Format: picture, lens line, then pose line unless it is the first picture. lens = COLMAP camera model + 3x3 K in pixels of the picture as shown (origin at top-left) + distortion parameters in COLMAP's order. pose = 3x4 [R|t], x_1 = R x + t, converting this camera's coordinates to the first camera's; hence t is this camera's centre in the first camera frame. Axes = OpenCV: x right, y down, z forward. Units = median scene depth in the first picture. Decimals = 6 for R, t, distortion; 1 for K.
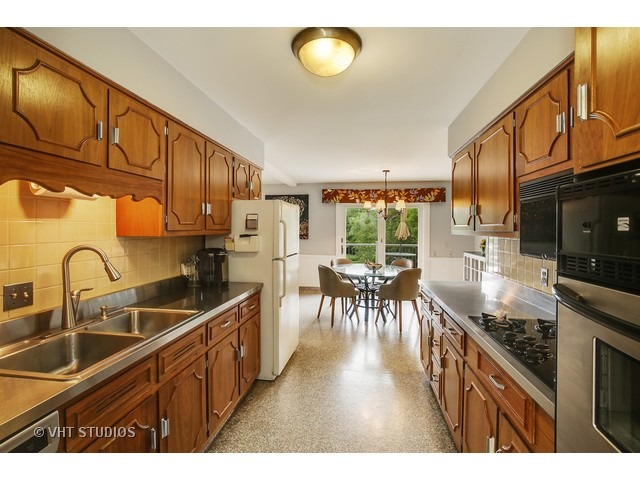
lens RADIAL K [[302.0, 0, 318.9], [0, 302.0, 234.1], [0, 0, 1]] dist [-0.019655, 0.001406]
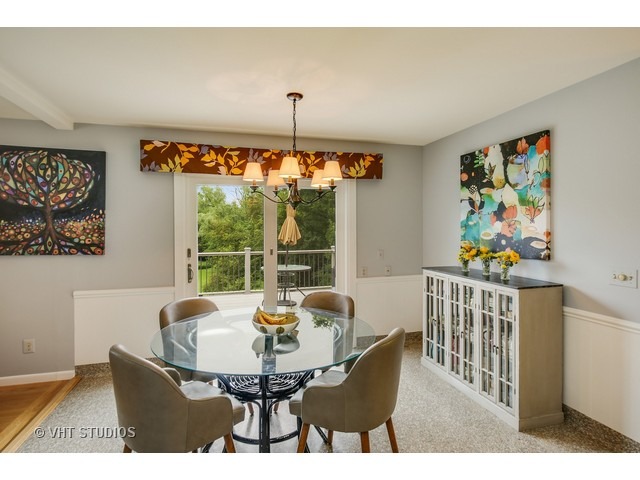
lens RADIAL K [[341.4, 0, 317.7], [0, 341.4, 226.1], [0, 0, 1]] dist [-0.005209, -0.001355]
pose [[0.904716, -0.010616, 0.425883, 0.033414], [0.019154, 0.999692, -0.015770, -0.010401], [-0.425585, 0.022424, 0.904641, 0.452272]]
